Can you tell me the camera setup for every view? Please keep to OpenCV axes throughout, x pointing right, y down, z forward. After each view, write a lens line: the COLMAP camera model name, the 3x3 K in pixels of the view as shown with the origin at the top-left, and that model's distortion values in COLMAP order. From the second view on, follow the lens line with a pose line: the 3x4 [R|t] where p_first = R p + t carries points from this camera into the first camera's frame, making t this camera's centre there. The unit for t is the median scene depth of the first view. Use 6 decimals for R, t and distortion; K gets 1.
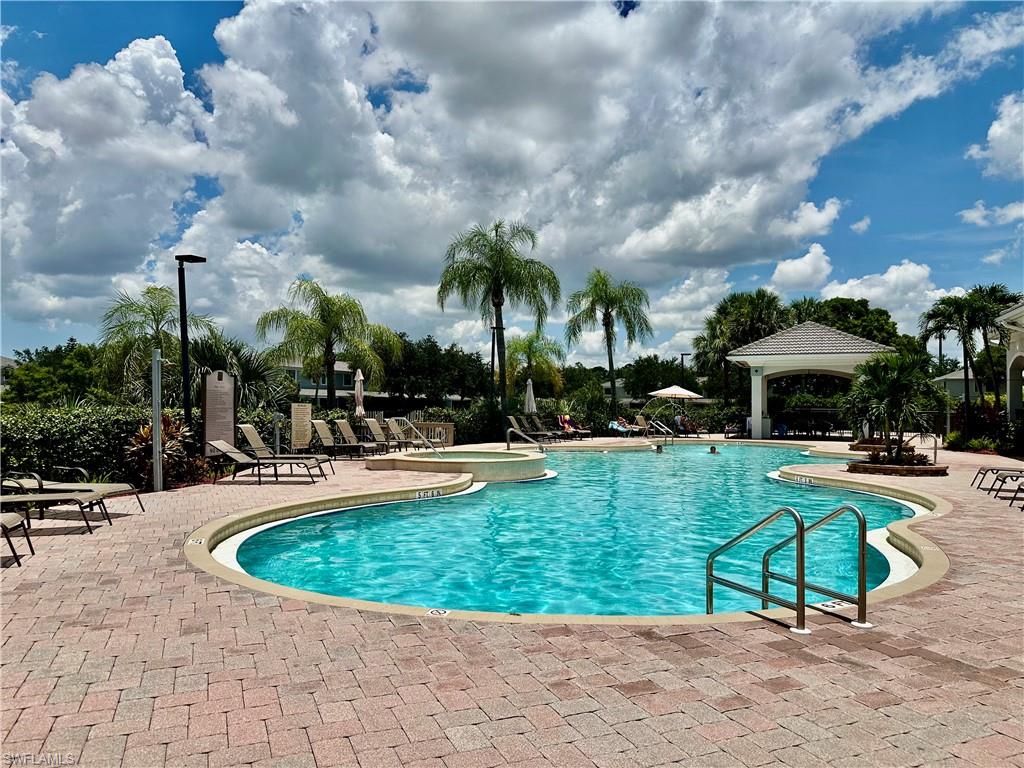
lens RADIAL K [[716.1, 0, 512.0], [0, 716.1, 384.0], [0, 0, 1]] dist [0.001215, 0.000173]
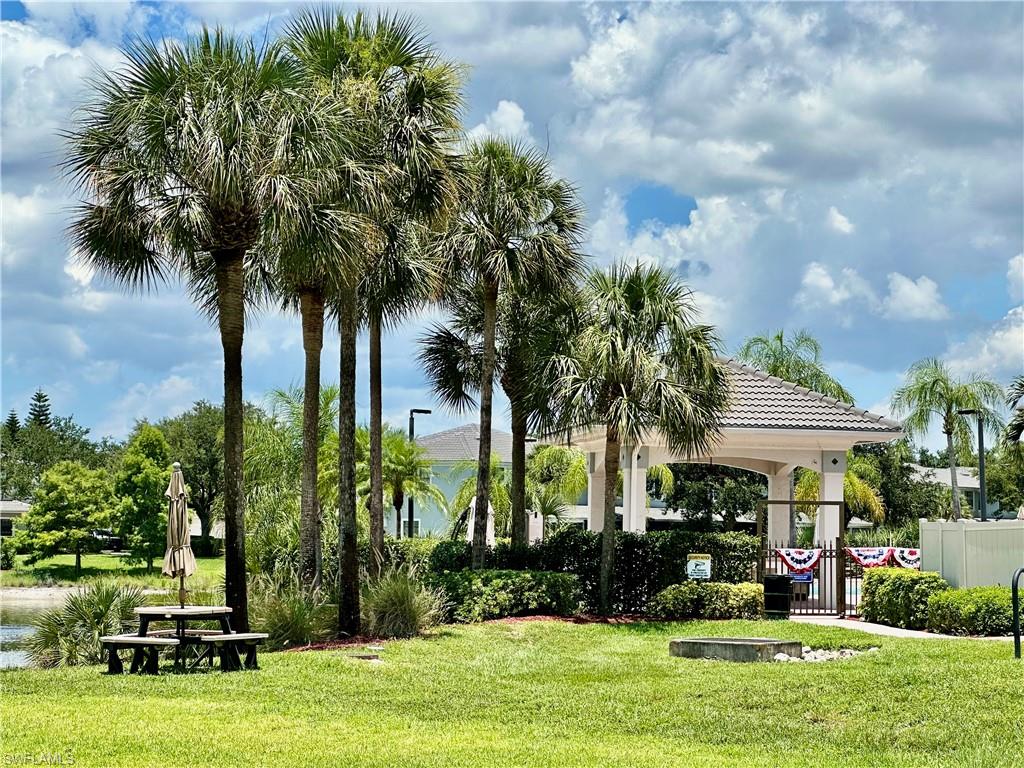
lens RADIAL K [[2296.9, 0, 512.0], [0, 2296.9, 384.0], [0, 0, 1]] dist [-0.018381, -0.078798]
pose [[0.953775, -0.019427, -0.299892, 0.216504], [0.005076, 0.998807, -0.048558, 0.000265], [0.300478, 0.044792, 0.952736, -0.650124]]
